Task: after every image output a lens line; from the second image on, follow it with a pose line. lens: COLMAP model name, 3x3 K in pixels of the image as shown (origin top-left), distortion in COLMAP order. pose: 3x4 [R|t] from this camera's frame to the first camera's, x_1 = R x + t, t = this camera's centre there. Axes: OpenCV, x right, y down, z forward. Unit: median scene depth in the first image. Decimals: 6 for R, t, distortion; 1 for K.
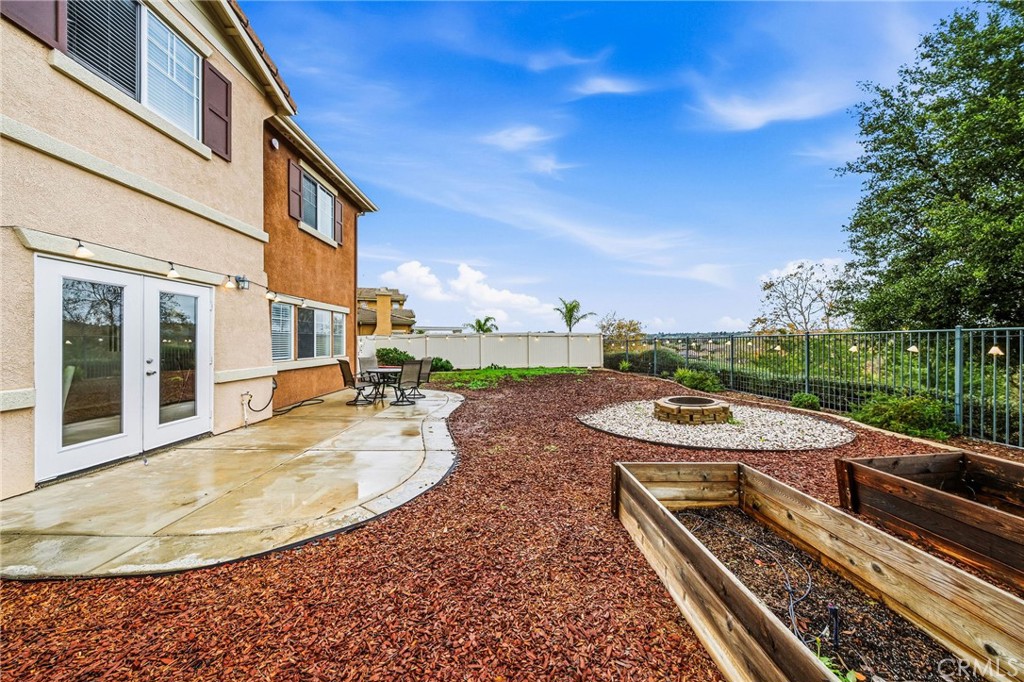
lens RADIAL K [[360.0, 0, 509.9], [0, 360.0, 344.9], [0, 0, 1]] dist [0.001326, 0.000284]
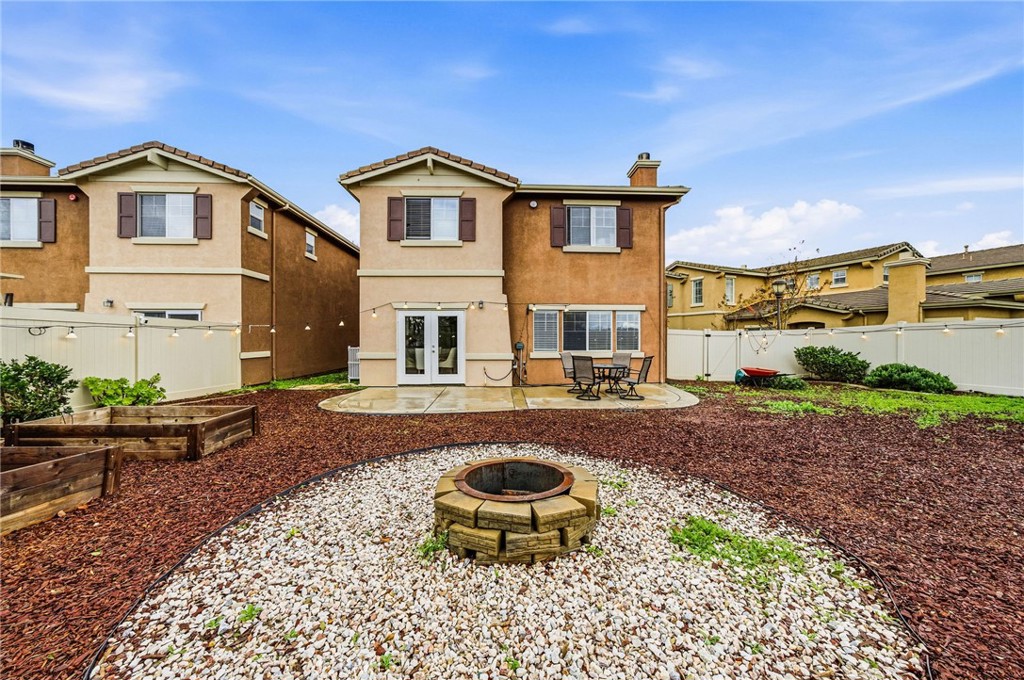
lens RADIAL K [[360.0, 0, 509.9], [0, 360.0, 343.9], [0, 0, 1]] dist [0.001326, 0.000284]
pose [[-0.005468, -0.018102, -0.999821, 0.973682], [-0.008686, 0.999799, -0.018054, 0.049290], [0.999947, 0.008585, -0.005624, 1.094767]]
